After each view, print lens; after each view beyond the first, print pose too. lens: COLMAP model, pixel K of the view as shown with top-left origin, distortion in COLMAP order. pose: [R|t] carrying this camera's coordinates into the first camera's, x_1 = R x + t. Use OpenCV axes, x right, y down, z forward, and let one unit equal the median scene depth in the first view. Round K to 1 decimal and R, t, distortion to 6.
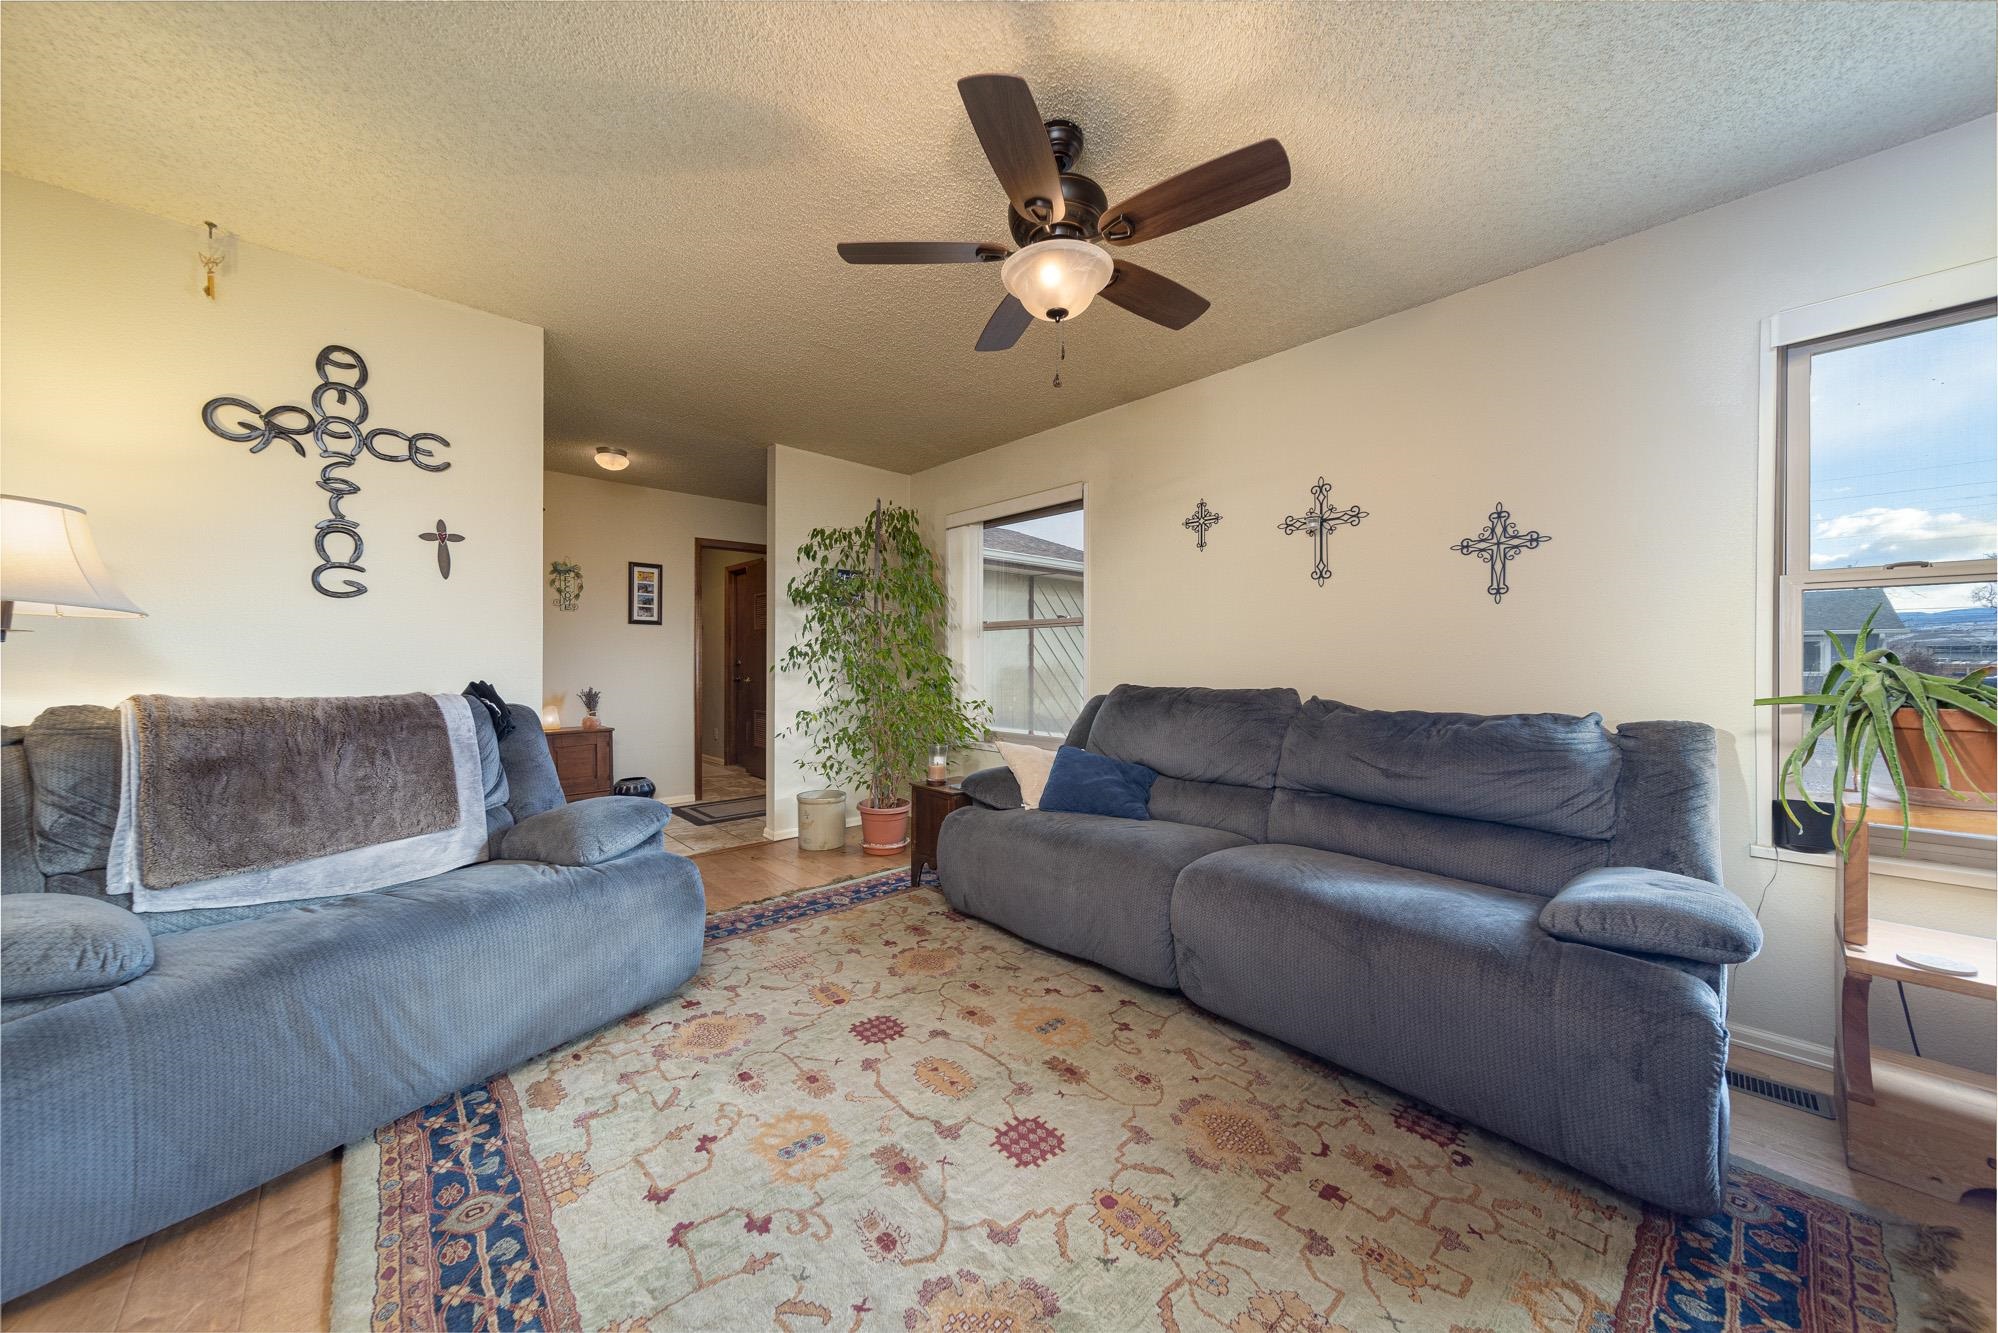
lens RADIAL K [[688.7, 0, 999.0], [0, 688.7, 666.5], [0, 0, 1]] dist [-0.000320, -0.000077]
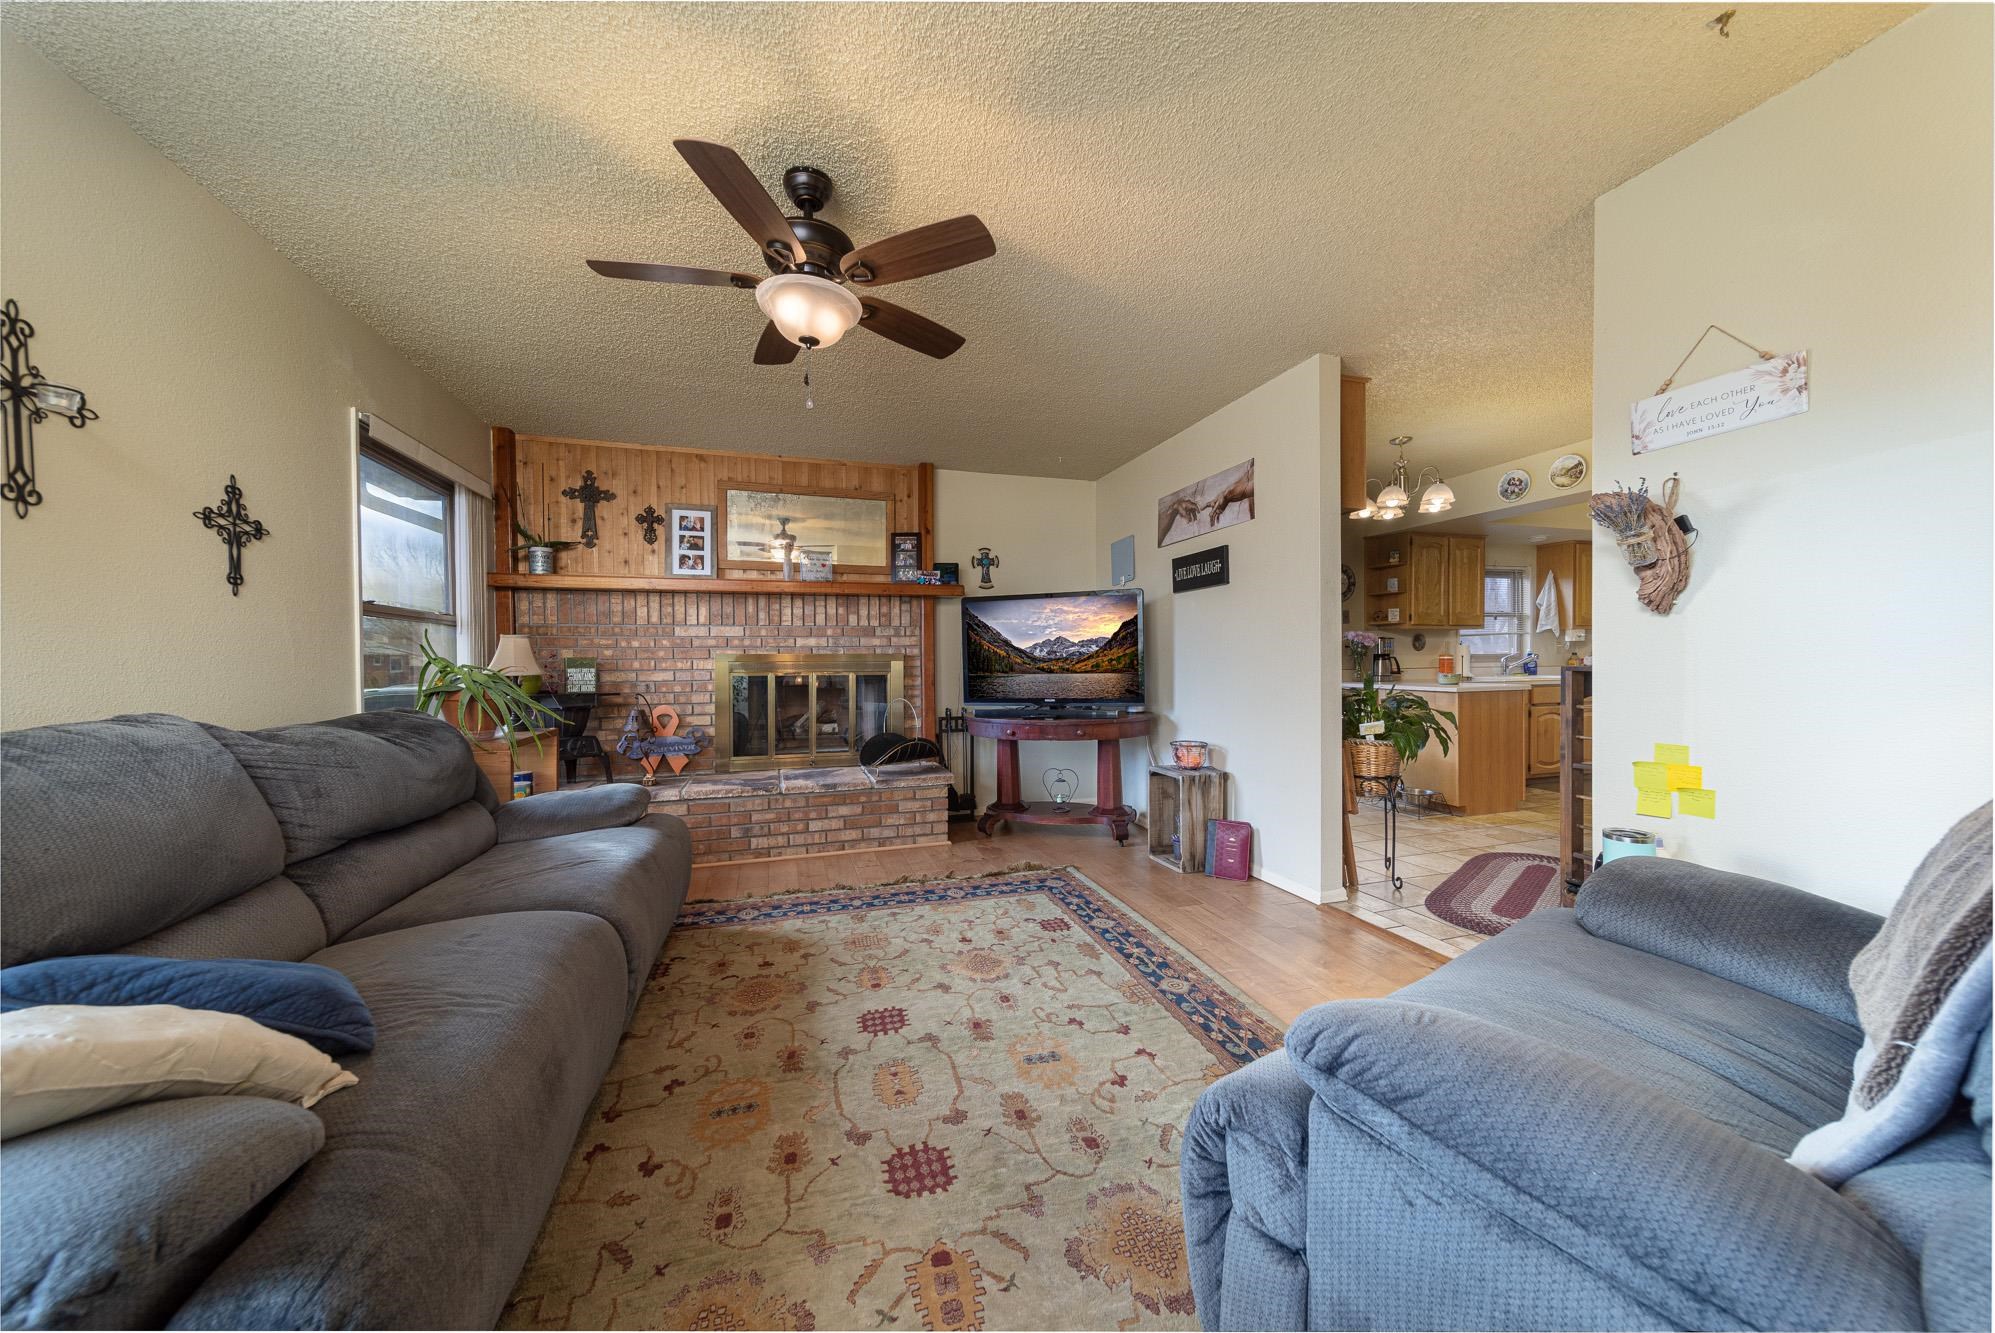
lens RADIAL K [[685.3, 0, 997.5], [0, 685.3, 666.5], [0, 0, 1]] dist [0.001156, 0.000061]
pose [[-0.902300, 0.001478, 0.431107, -0.633669], [0.008330, 0.999867, 0.014007, -0.012513], [-0.431029, 0.016229, -0.902192, 1.814107]]
